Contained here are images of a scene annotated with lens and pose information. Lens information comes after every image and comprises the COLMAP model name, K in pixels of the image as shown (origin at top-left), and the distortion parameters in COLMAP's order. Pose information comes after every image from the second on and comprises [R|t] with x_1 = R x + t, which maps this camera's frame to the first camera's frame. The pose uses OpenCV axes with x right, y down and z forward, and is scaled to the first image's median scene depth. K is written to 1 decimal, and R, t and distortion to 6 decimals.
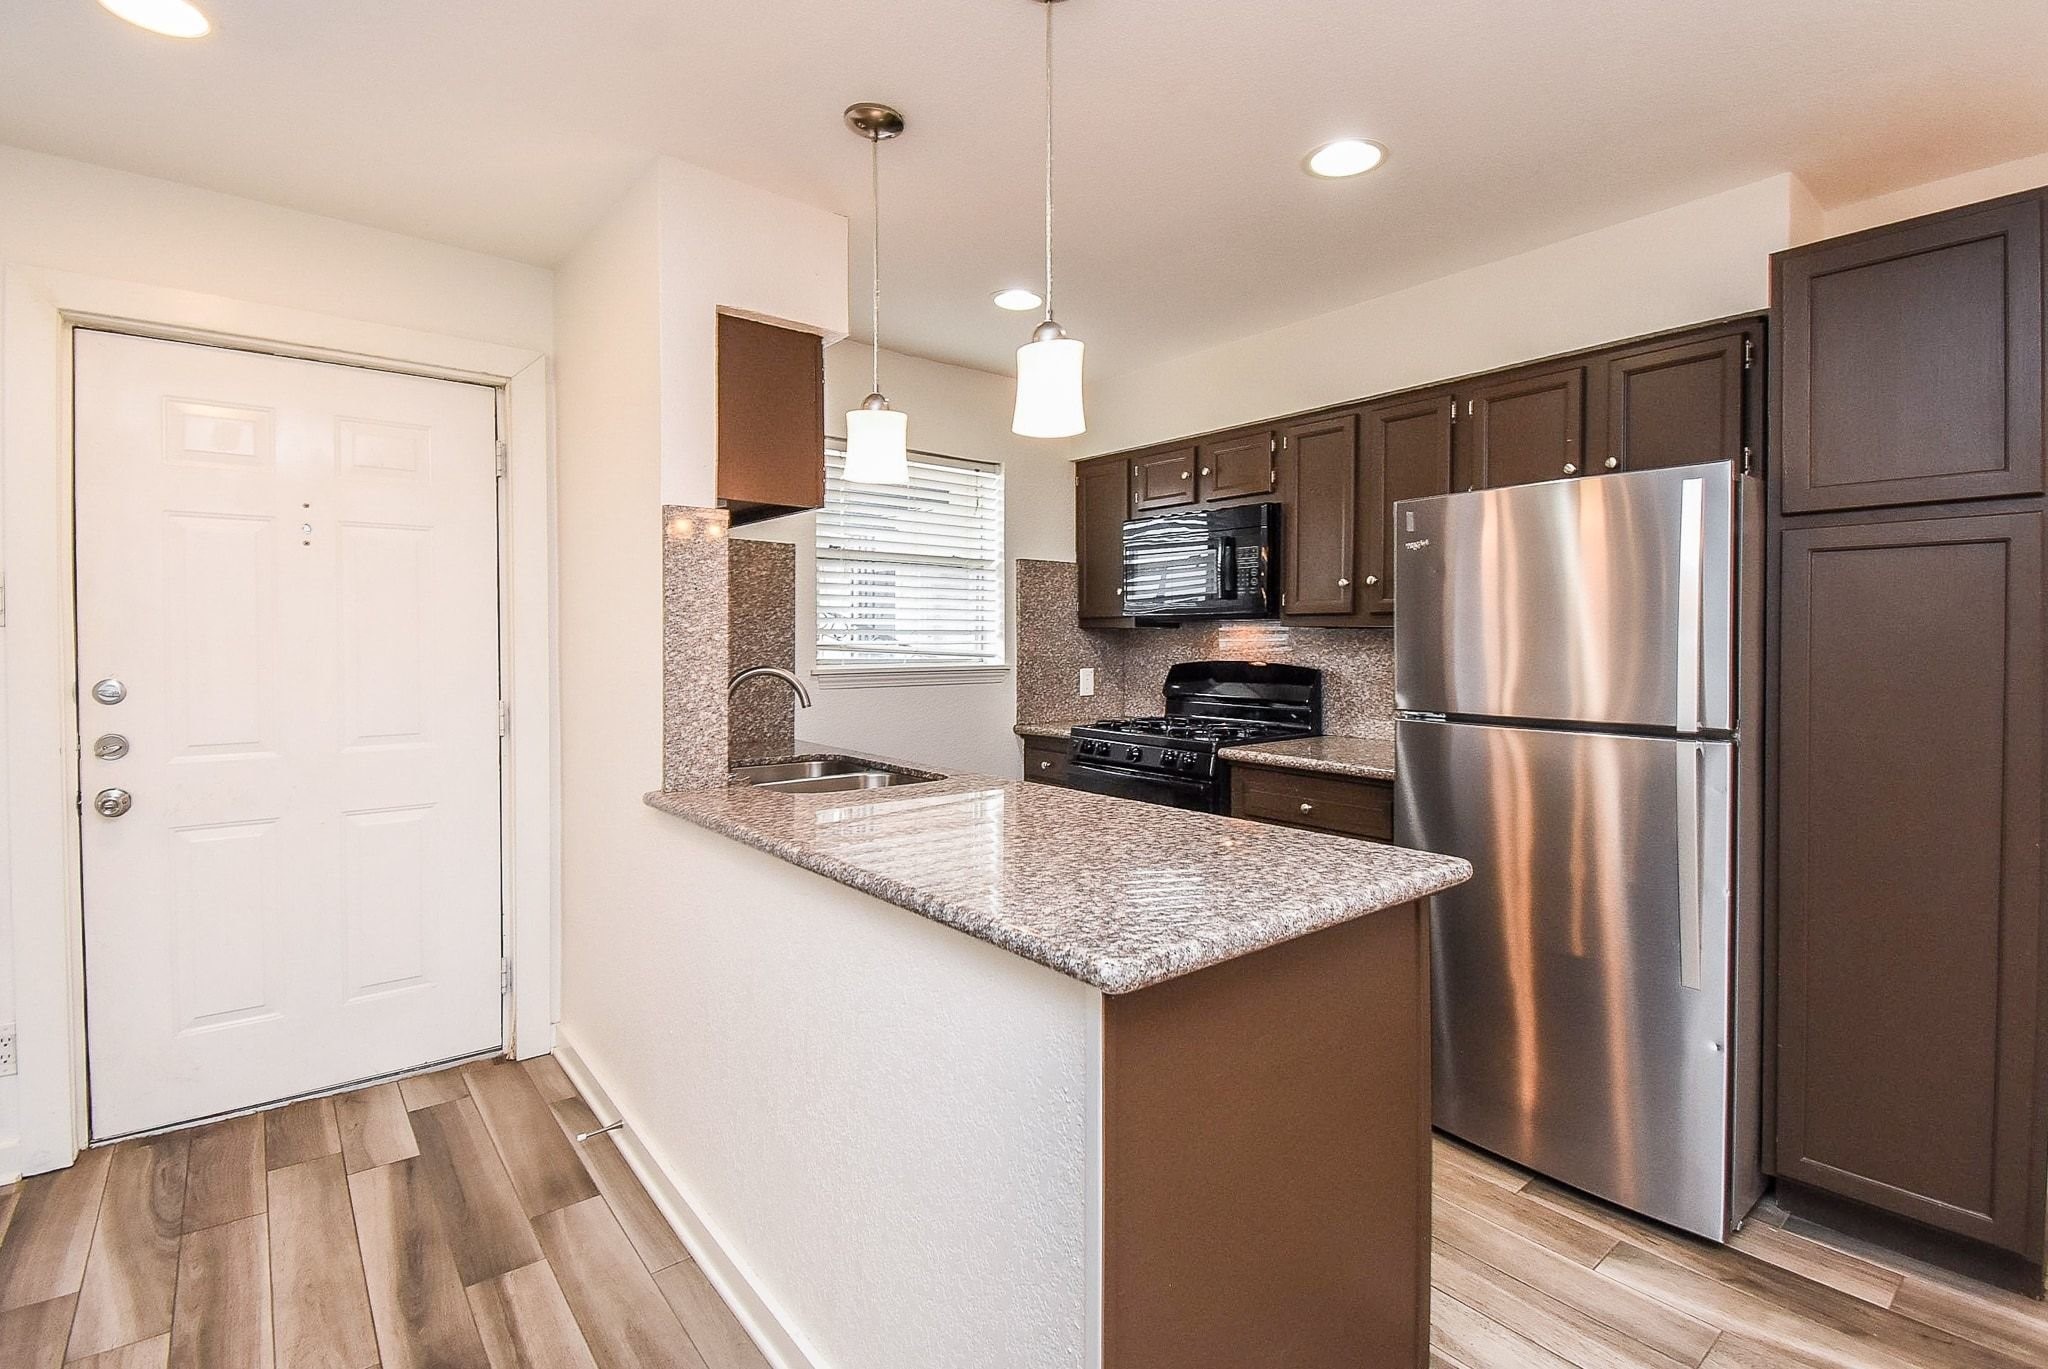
lens RADIAL K [[949.5, 0, 1037.1], [0, 949.5, 665.8], [0, 0, 1]] dist [0.002266, -0.005991]
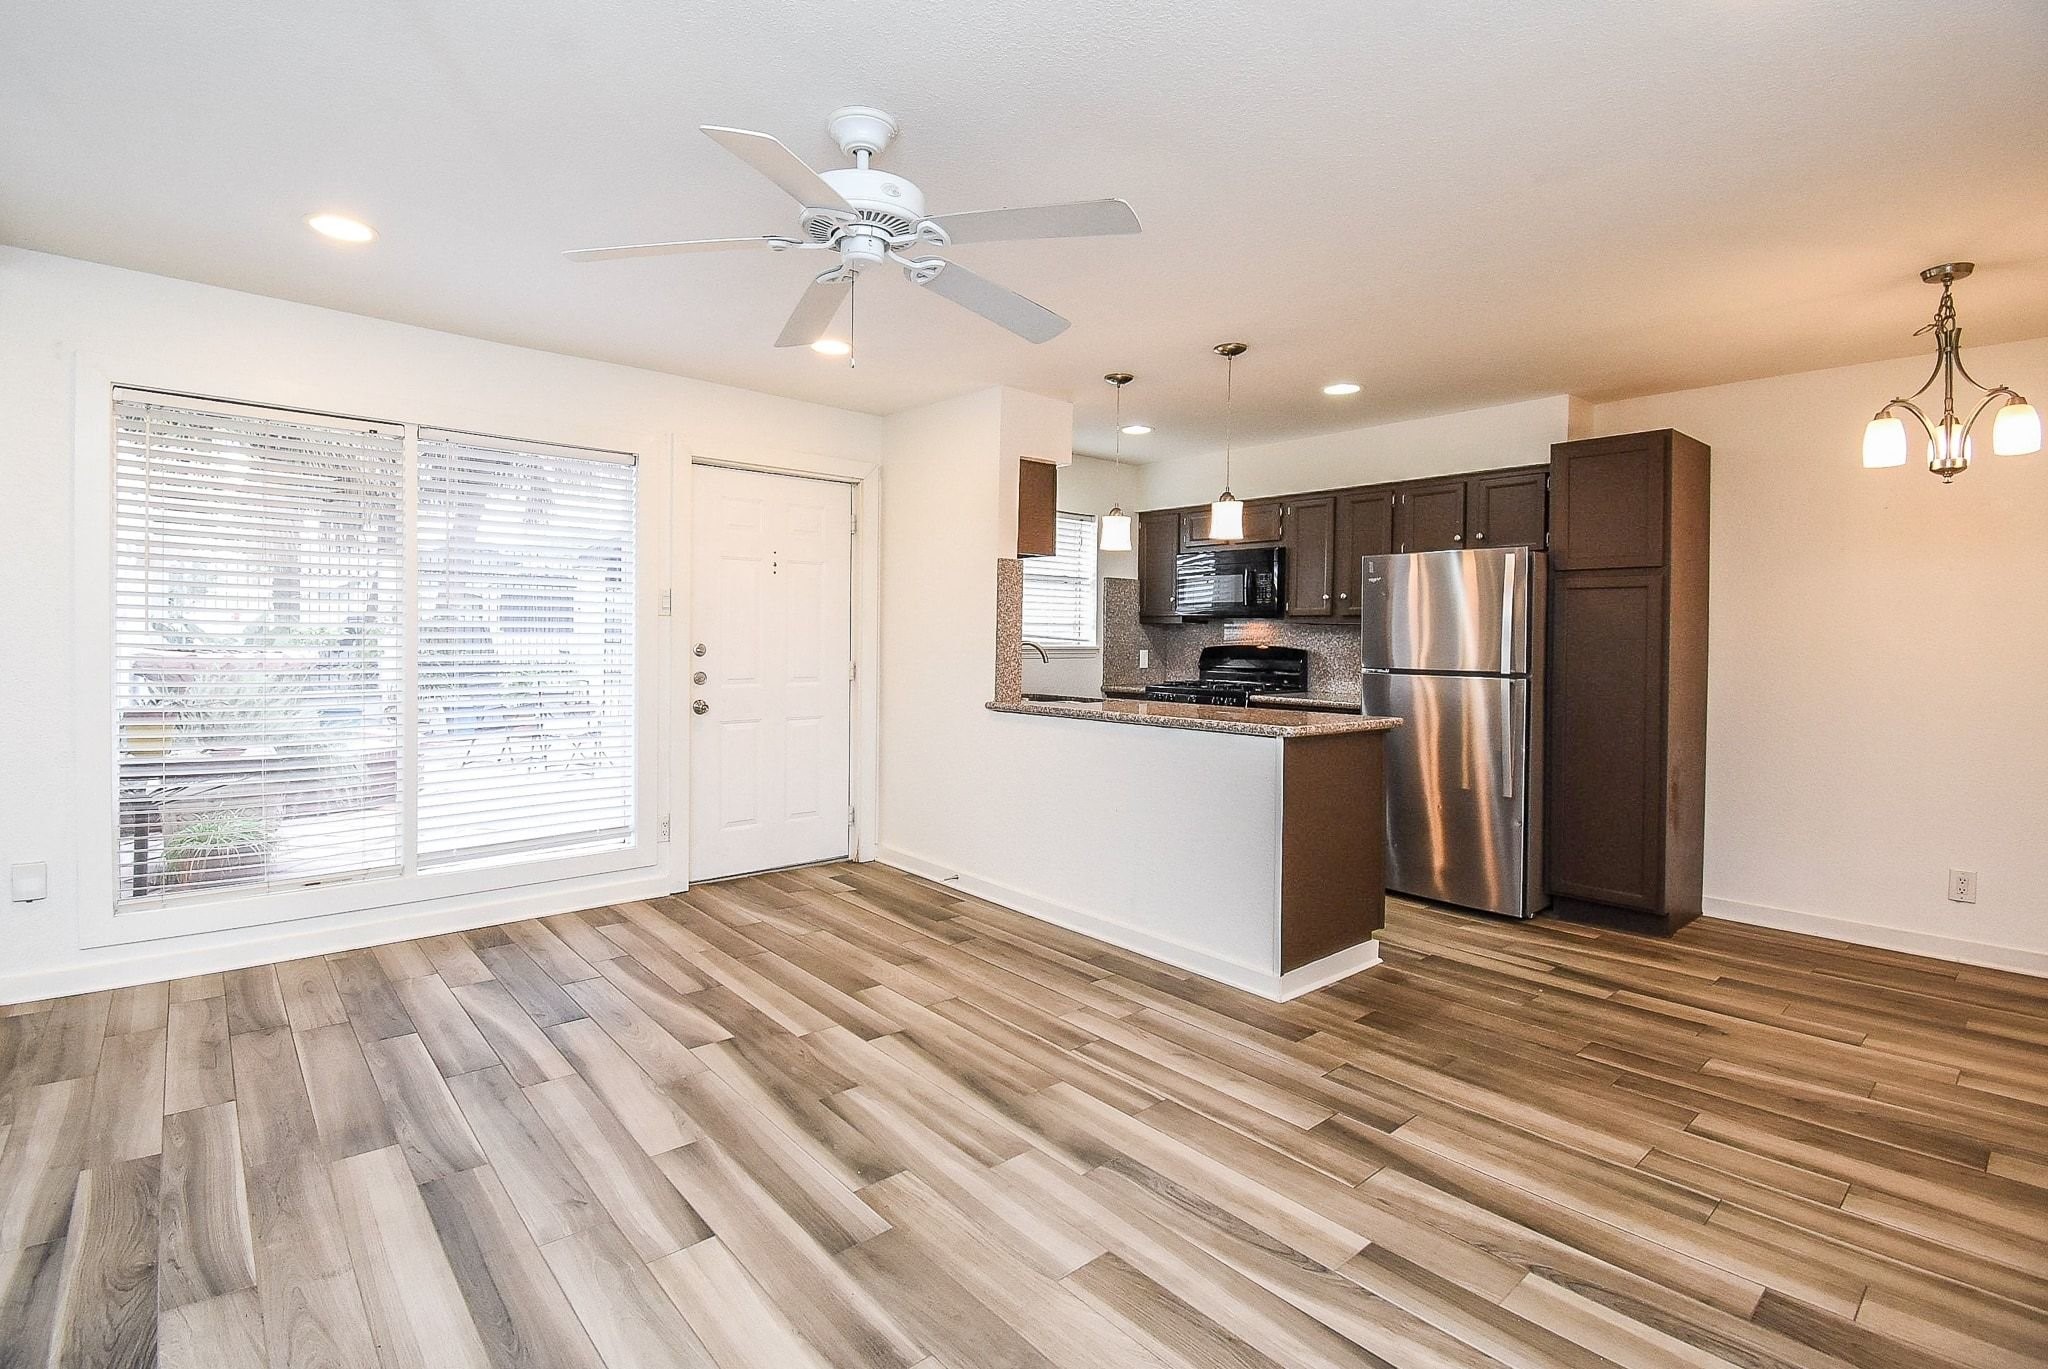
lens RADIAL K [[937.1, 0, 952.2], [0, 937.1, 655.4], [0, 0, 1]] dist [0.001001, -0.008687]
pose [[0.999866, 0.010300, -0.012688, -0.333195], [-0.010392, 0.999920, -0.007203, 0.036384], [0.012612, 0.007334, 0.999894, -0.701497]]
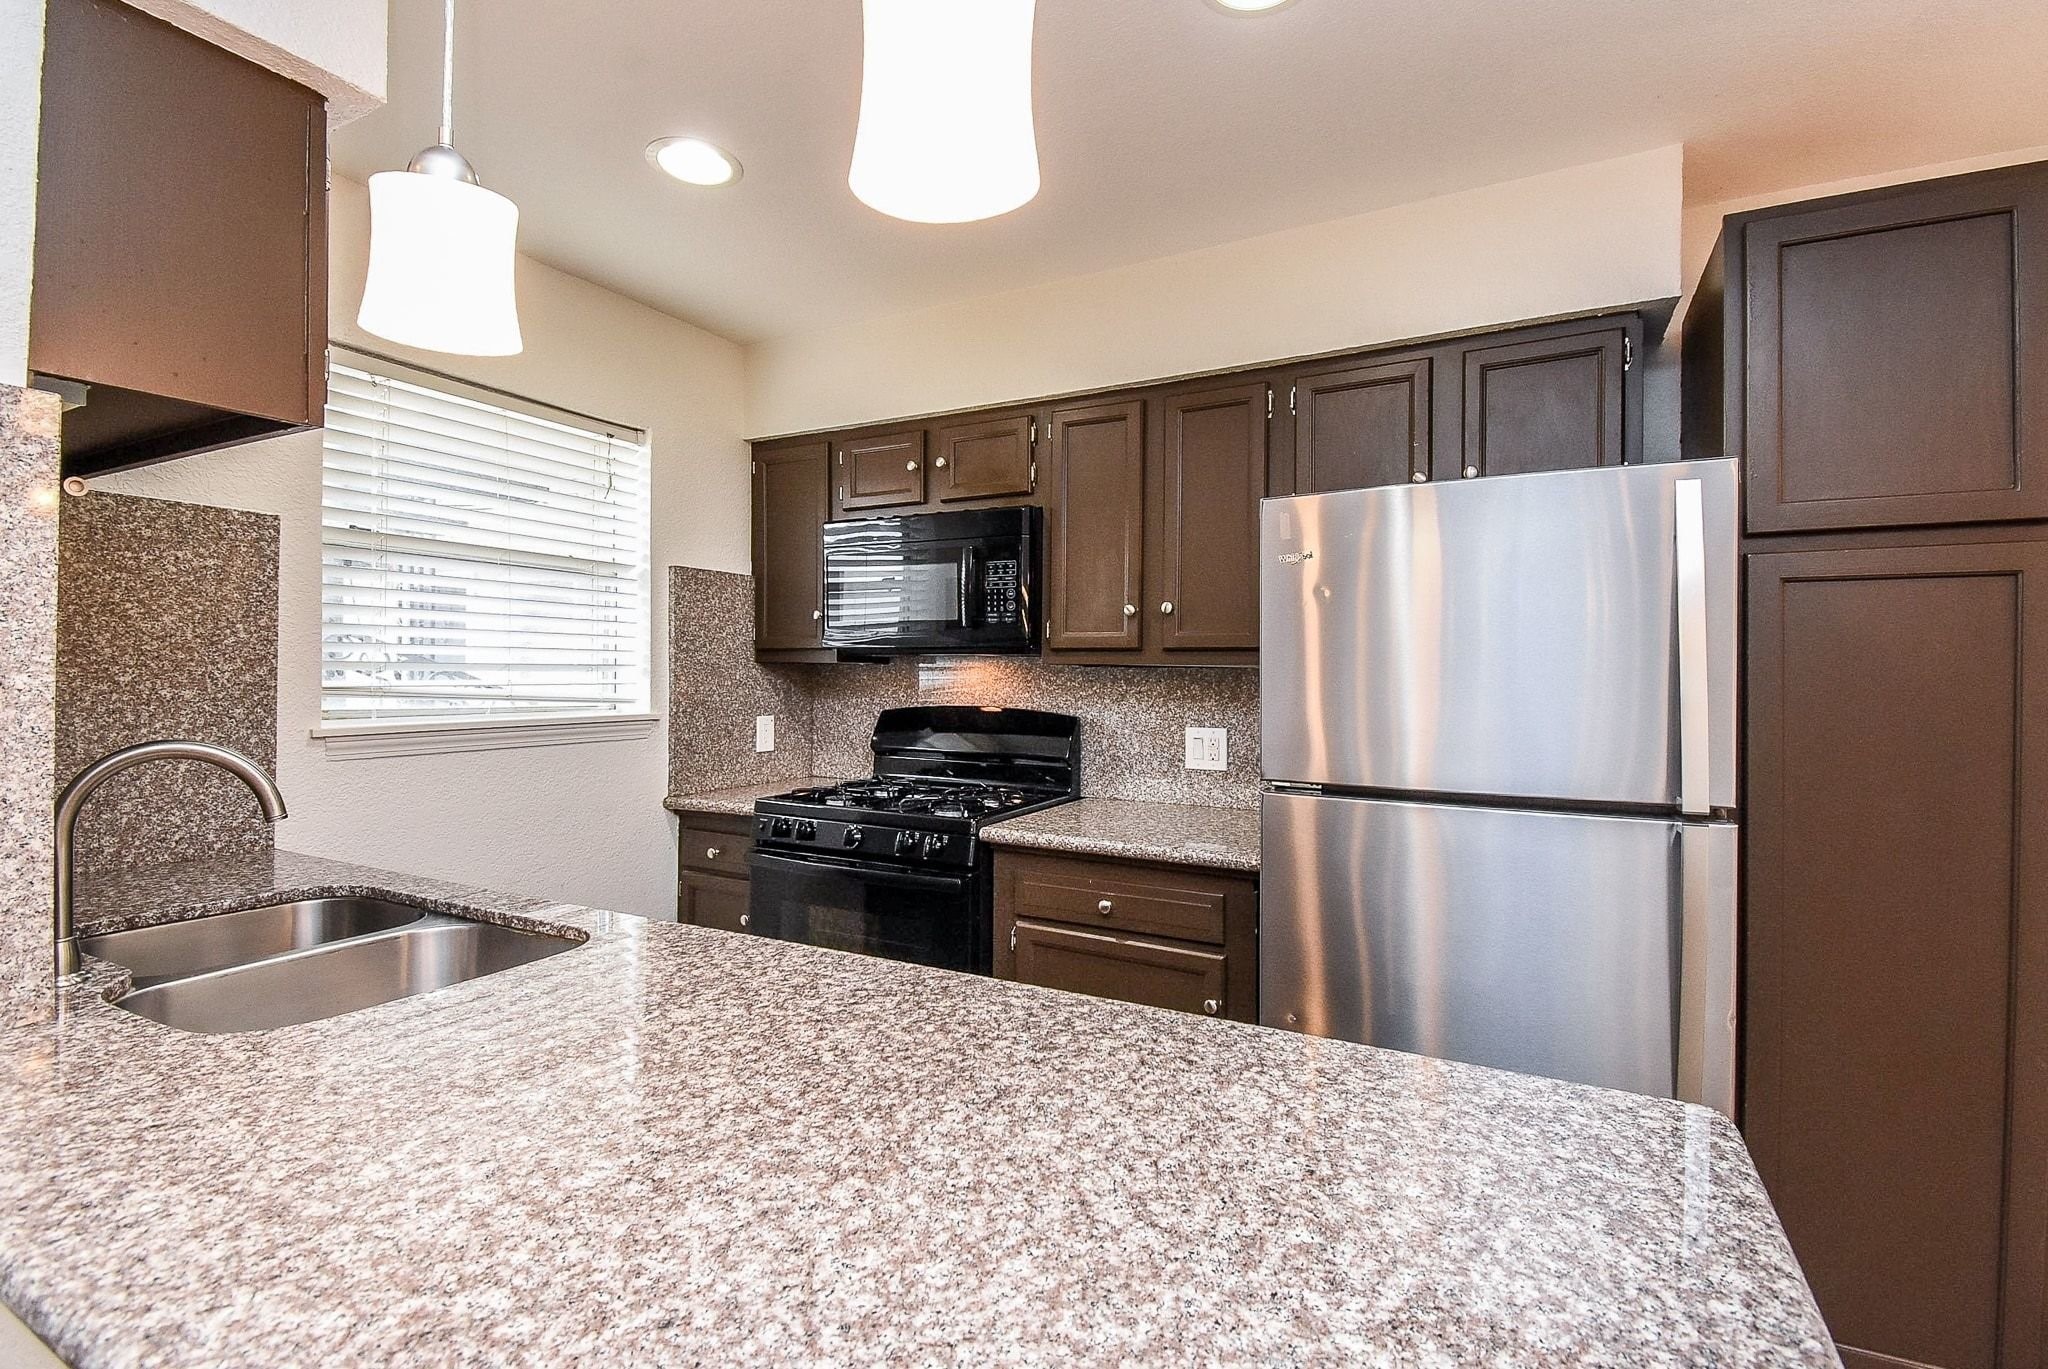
lens RADIAL K [[937.1, 0, 1040.5], [0, 937.1, 683.0], [0, 0, 1]] dist [0.001001, -0.008687]
pose [[0.920402, 0.000850, 0.390972, -0.053991], [0.005782, 0.999859, -0.015785, -0.015307], [-0.390931, 0.016790, 0.920267, 0.327110]]
